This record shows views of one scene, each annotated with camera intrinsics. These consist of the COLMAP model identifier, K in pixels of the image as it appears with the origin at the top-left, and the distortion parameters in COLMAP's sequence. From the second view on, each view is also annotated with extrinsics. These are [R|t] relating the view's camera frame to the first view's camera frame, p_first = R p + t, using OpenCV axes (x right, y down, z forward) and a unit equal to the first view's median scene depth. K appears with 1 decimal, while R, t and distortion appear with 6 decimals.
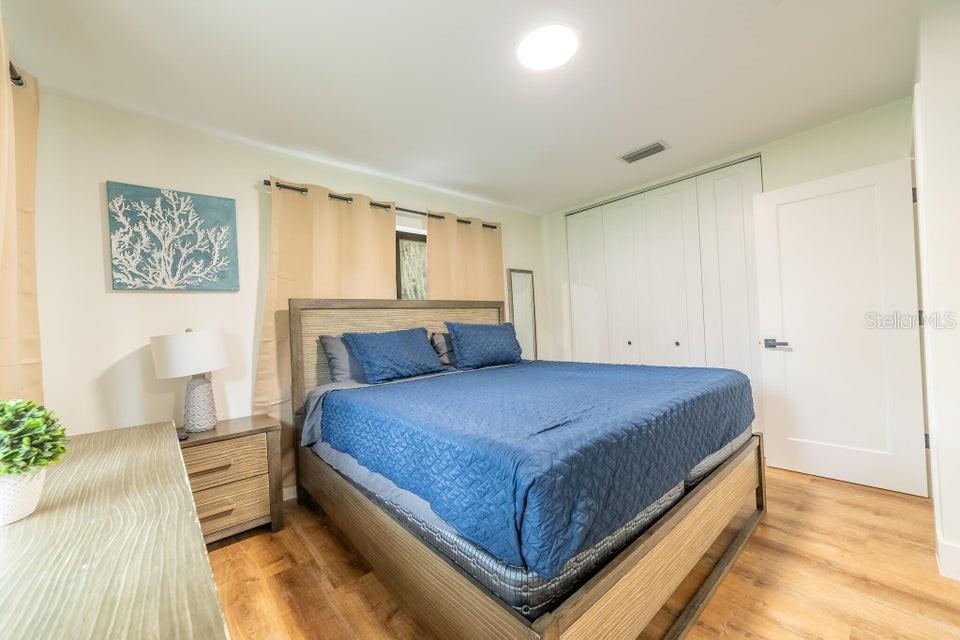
lens RADIAL K [[365.6, 0, 475.8], [0, 365.6, 322.7], [0, 0, 1]] dist [-0.008075, 0.000230]
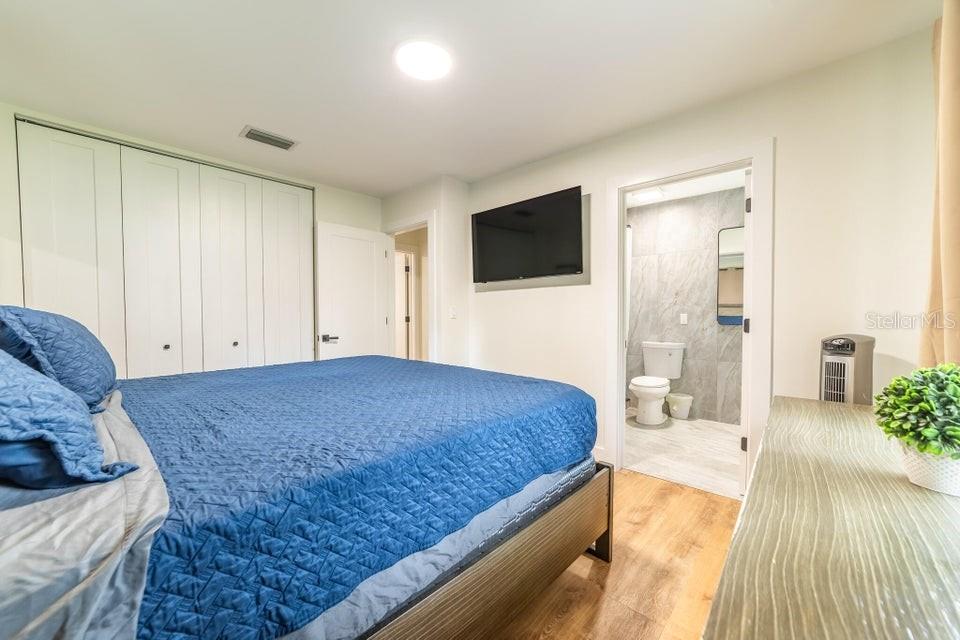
lens RADIAL K [[365.6, 0, 475.8], [0, 365.6, 322.7], [0, 0, 1]] dist [-0.008075, 0.000230]
pose [[-0.114226, 0.021922, 0.993213, -0.577745], [0.000148, 0.999757, -0.022049, 0.030831], [-0.993455, -0.002371, -0.114202, 0.638585]]
